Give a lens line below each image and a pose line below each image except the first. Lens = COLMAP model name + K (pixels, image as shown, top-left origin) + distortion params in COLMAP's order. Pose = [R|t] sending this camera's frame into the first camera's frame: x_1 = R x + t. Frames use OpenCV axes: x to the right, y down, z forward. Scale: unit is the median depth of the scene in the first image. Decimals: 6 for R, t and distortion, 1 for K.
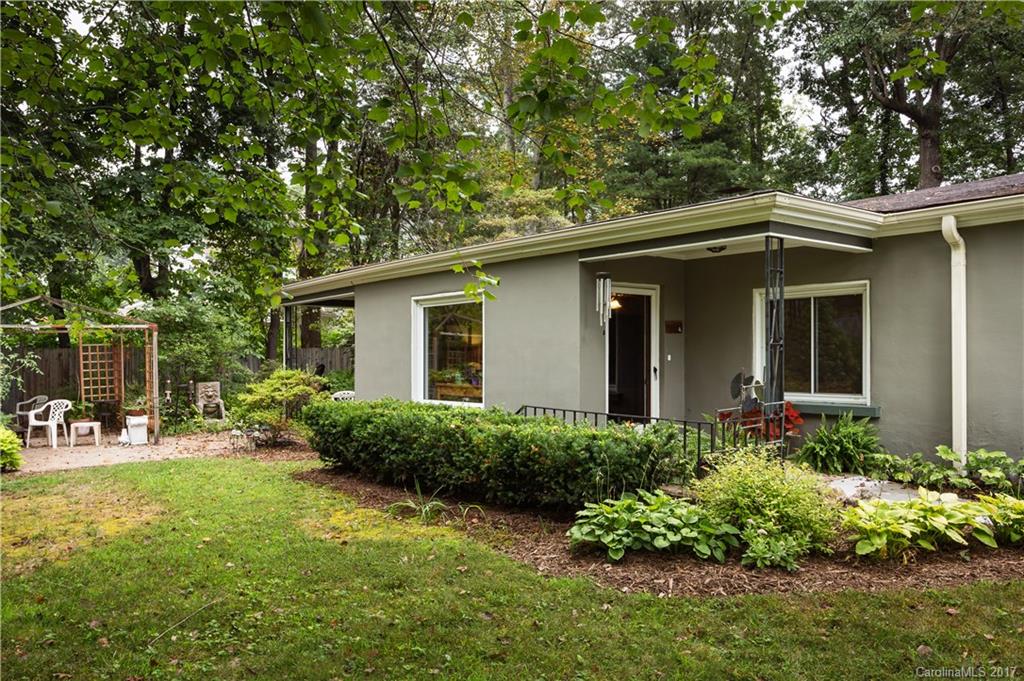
lens RADIAL K [[749.2, 0, 516.8], [0, 749.2, 347.2], [0, 0, 1]] dist [-0.030109, -0.014390]
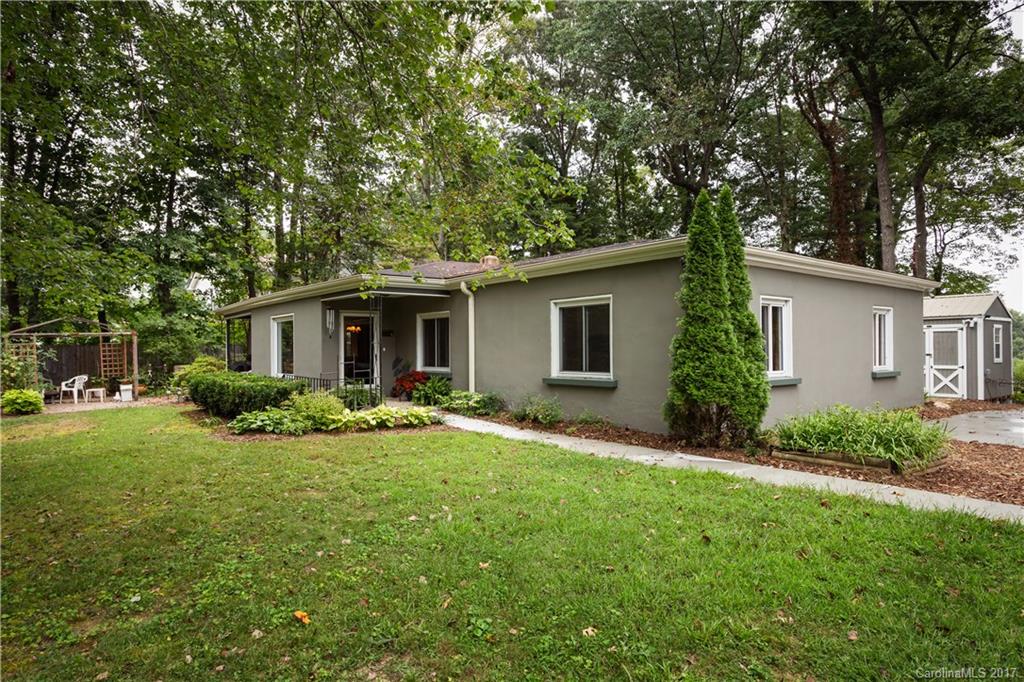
lens RADIAL K [[558.7, 0, 506.8], [0, 558.7, 343.1], [0, 0, 1]] dist [-0.027220, -0.000362]
pose [[0.999734, -0.003395, 0.022825, 0.339438], [0.003337, 0.999991, 0.002543, -0.003969], [-0.022834, -0.002466, 0.999736, -0.292388]]
